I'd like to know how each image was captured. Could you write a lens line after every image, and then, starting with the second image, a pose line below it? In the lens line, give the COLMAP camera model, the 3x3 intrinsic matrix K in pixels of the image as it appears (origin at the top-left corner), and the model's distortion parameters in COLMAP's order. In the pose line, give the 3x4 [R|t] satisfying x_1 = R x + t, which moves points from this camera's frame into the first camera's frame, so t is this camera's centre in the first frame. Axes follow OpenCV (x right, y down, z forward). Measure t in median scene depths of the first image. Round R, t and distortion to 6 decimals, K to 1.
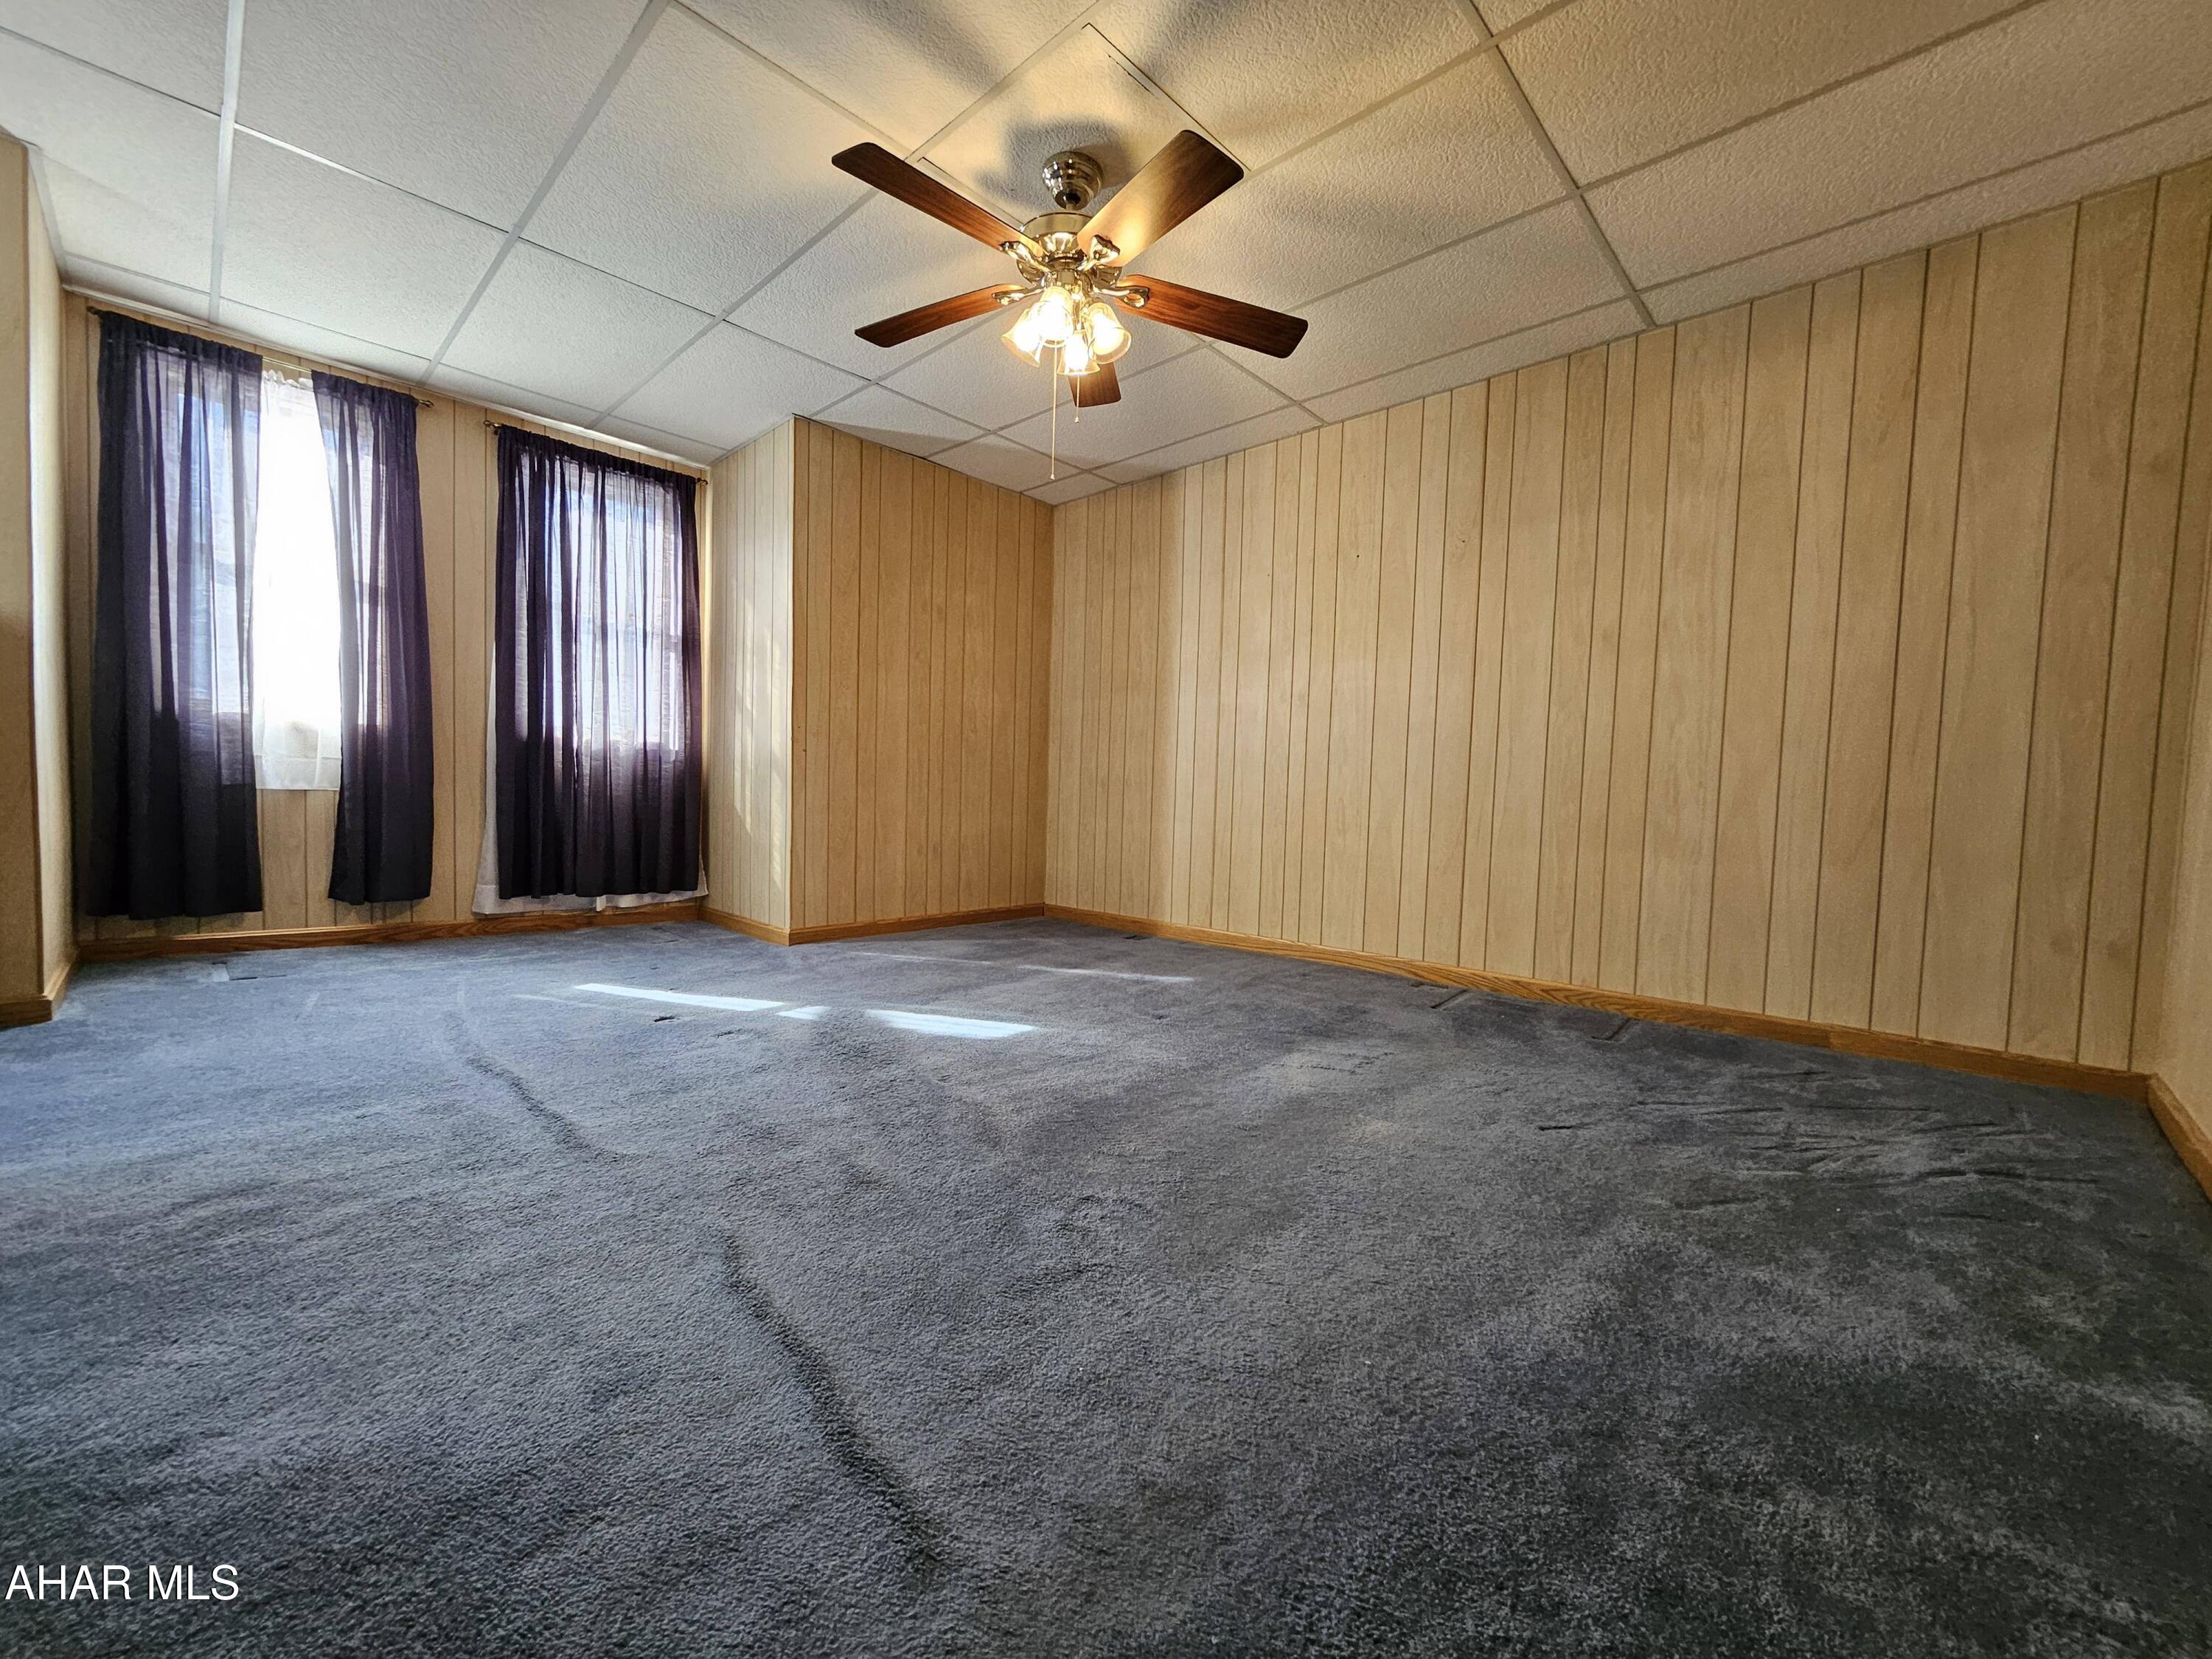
lens RADIAL K [[871.7, 0, 1114.6], [0, 871.7, 838.2], [0, 0, 1]] dist [0.004646, -0.000196]
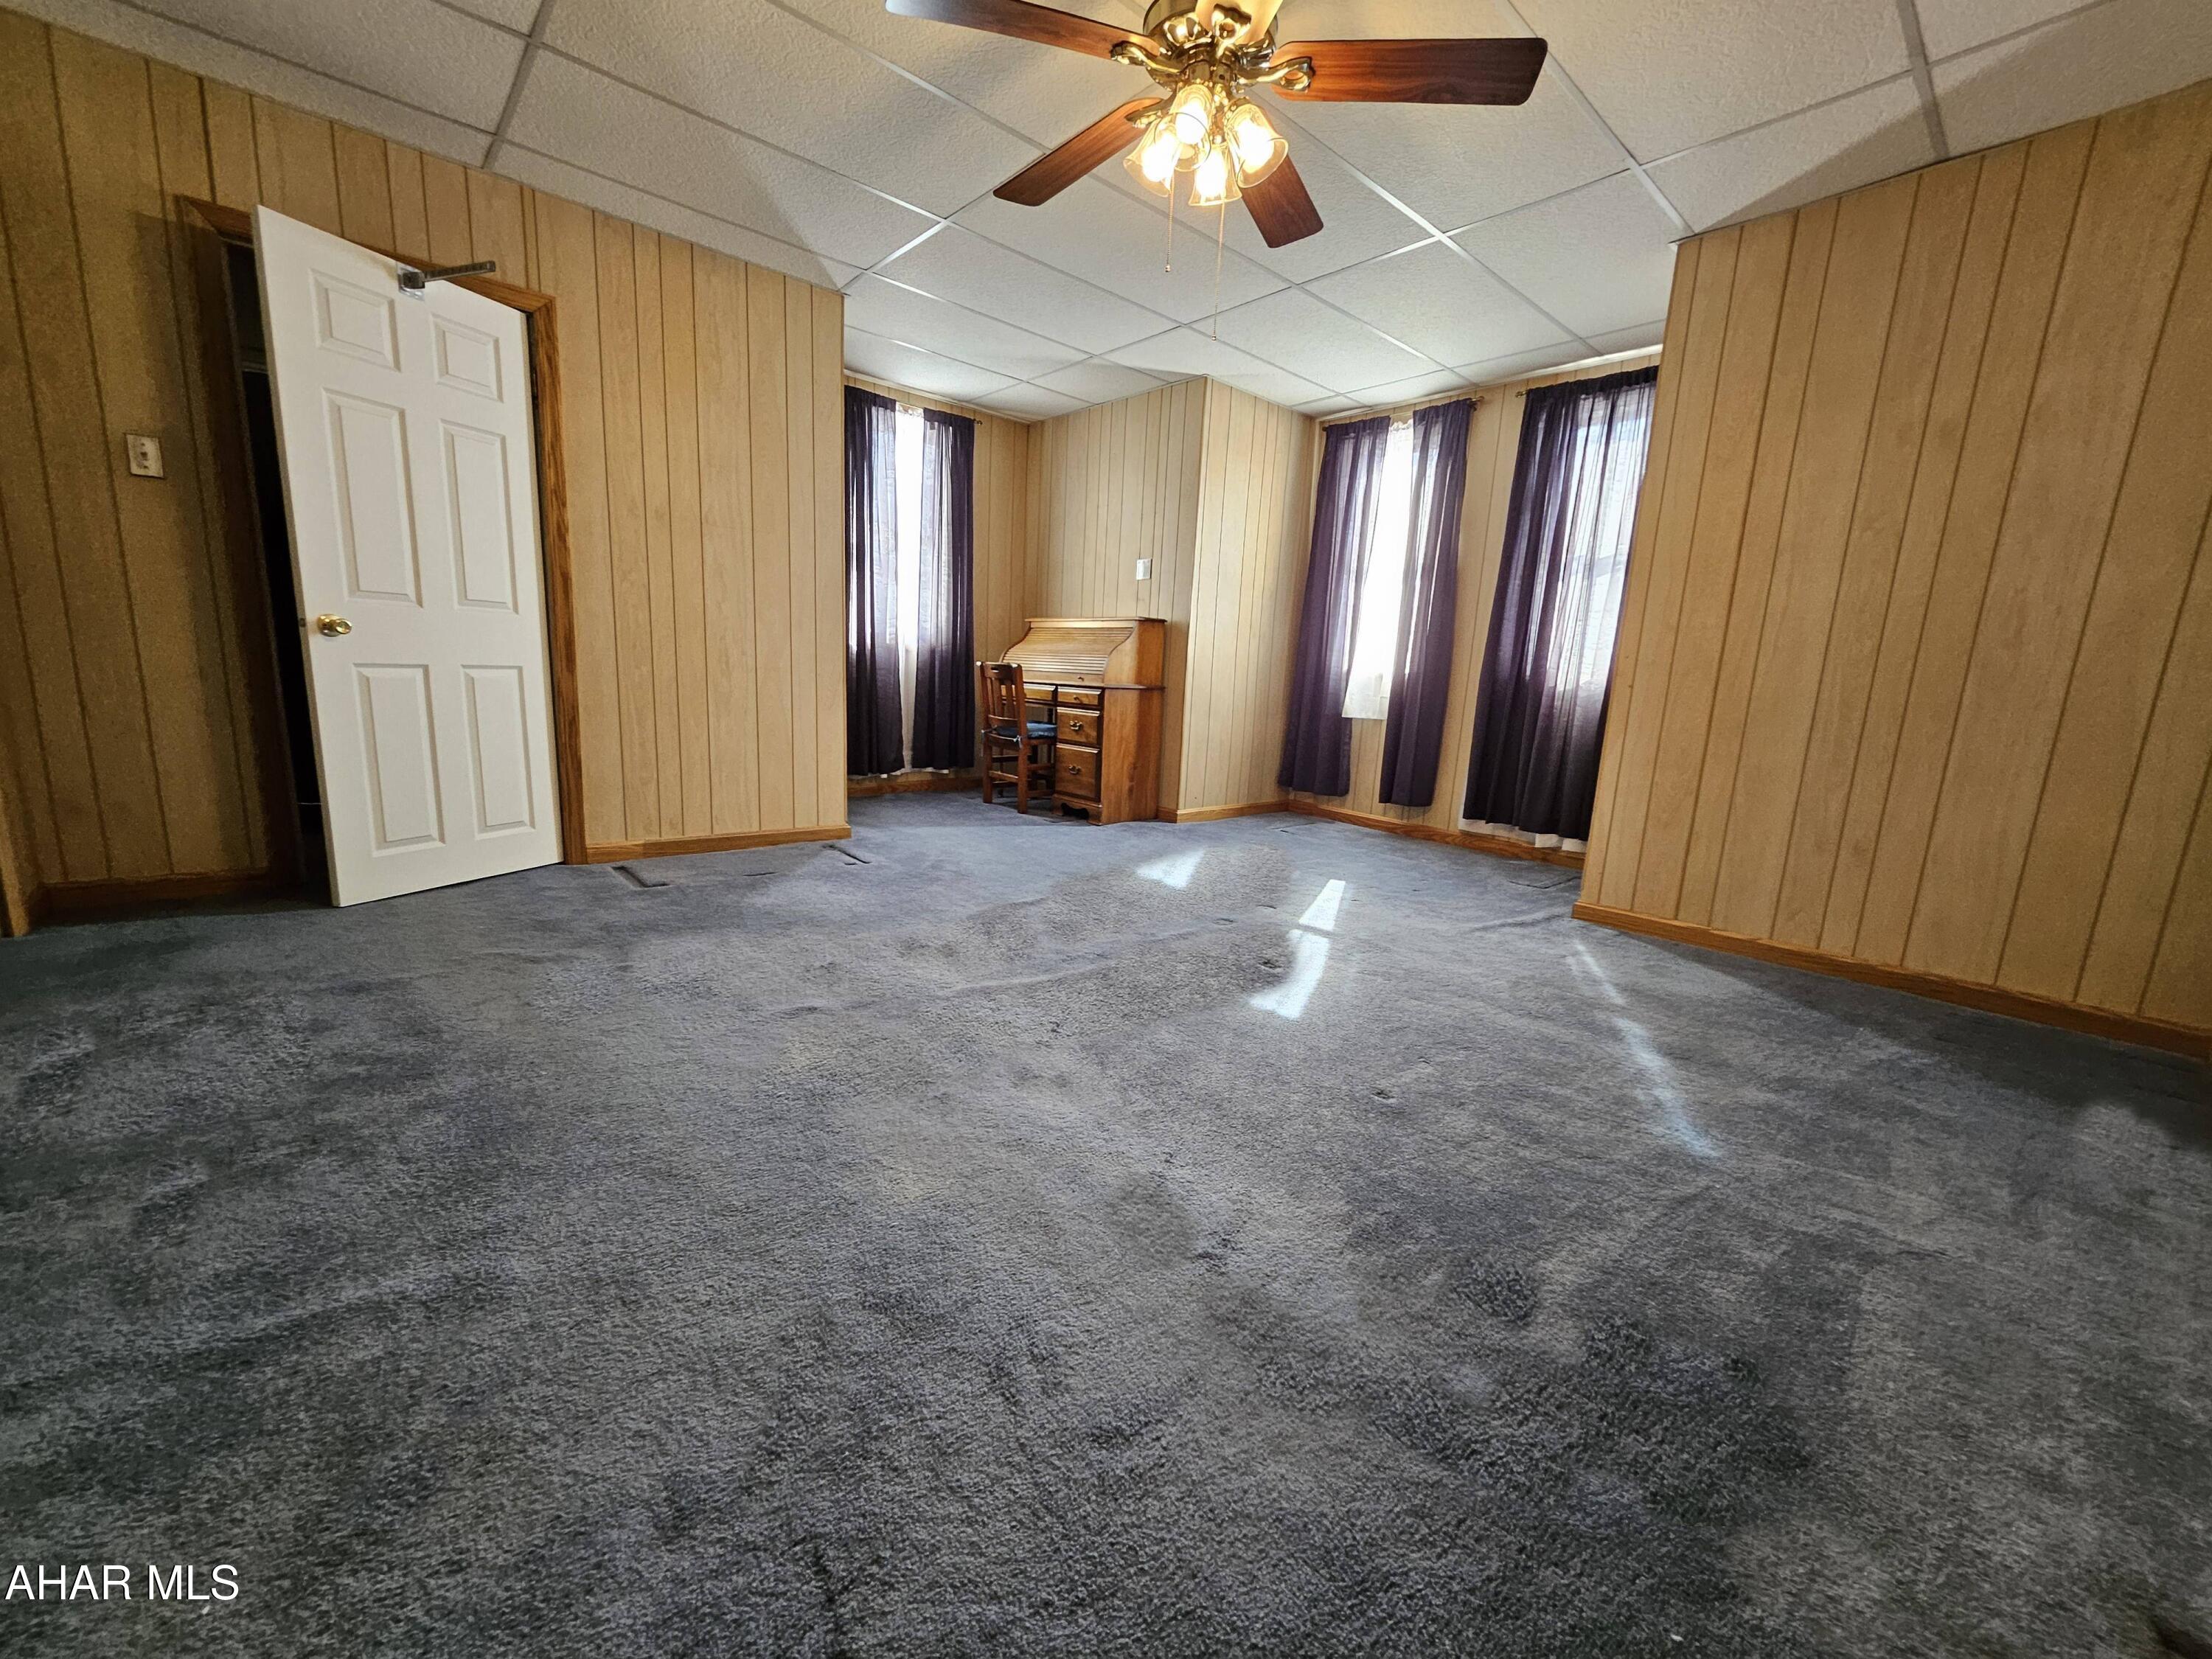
lens RADIAL K [[871.7, 0, 1114.6], [0, 871.7, 838.2], [0, 0, 1]] dist [0.004646, -0.000196]
pose [[-0.078067, 0.157294, -0.984461, 0.531949], [-0.098847, 0.981388, 0.164642, -0.055375], [0.992036, 0.110164, -0.061066, 0.652127]]
